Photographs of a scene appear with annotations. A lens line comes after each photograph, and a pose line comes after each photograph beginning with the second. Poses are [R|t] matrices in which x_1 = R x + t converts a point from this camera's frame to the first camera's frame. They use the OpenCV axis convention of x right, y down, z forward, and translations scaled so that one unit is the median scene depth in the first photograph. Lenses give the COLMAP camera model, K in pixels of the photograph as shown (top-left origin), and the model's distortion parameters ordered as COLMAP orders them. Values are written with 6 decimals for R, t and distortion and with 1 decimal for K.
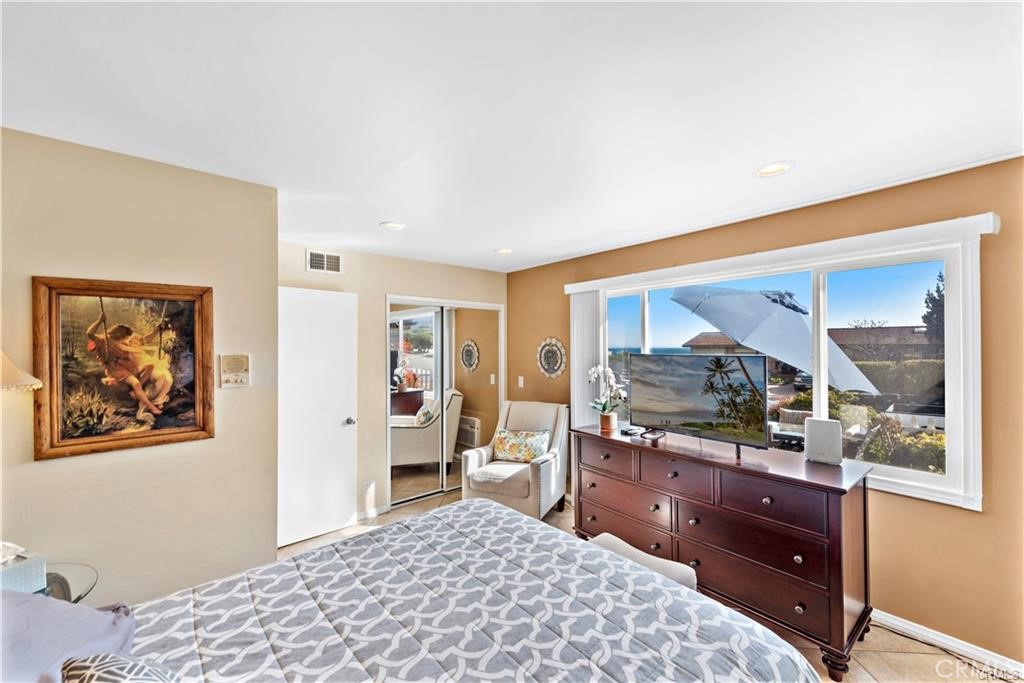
lens RADIAL K [[403.6, 0, 505.0], [0, 403.6, 349.9], [0, 0, 1]] dist [0.013519, -0.000109]
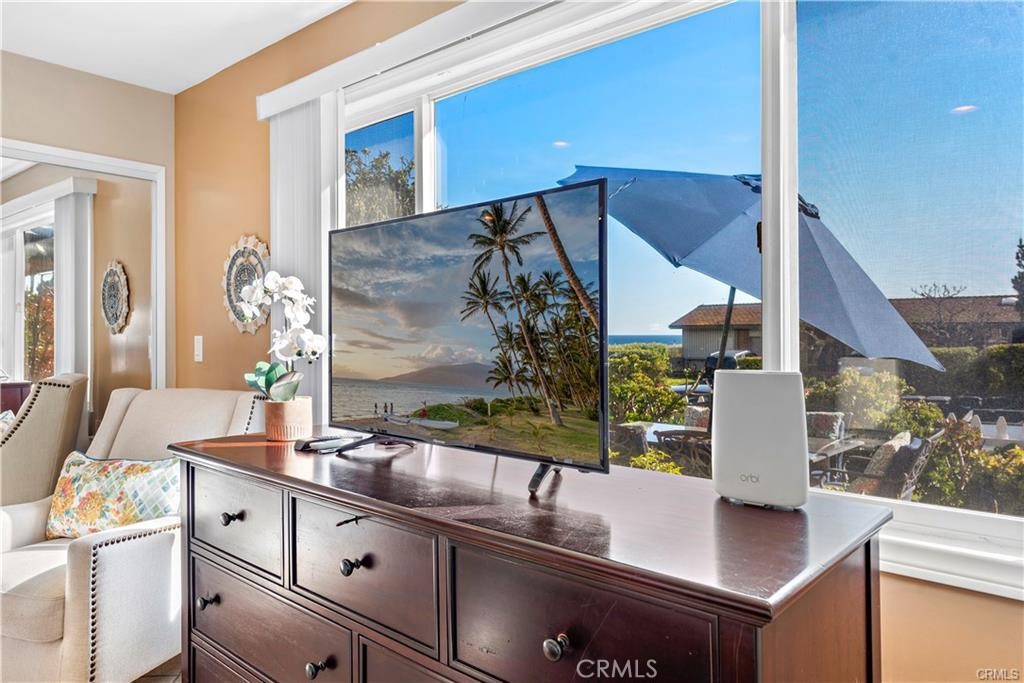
lens RADIAL K [[677.6, 0, 513.5], [0, 677.6, 334.0], [0, 0, 1]] dist [0.010270, 0.004420]
pose [[0.986620, 0.001727, 0.163027, 0.433674], [0.000624, 0.999897, -0.014367, 0.130587], [-0.163035, 0.014276, 0.986517, 0.428727]]
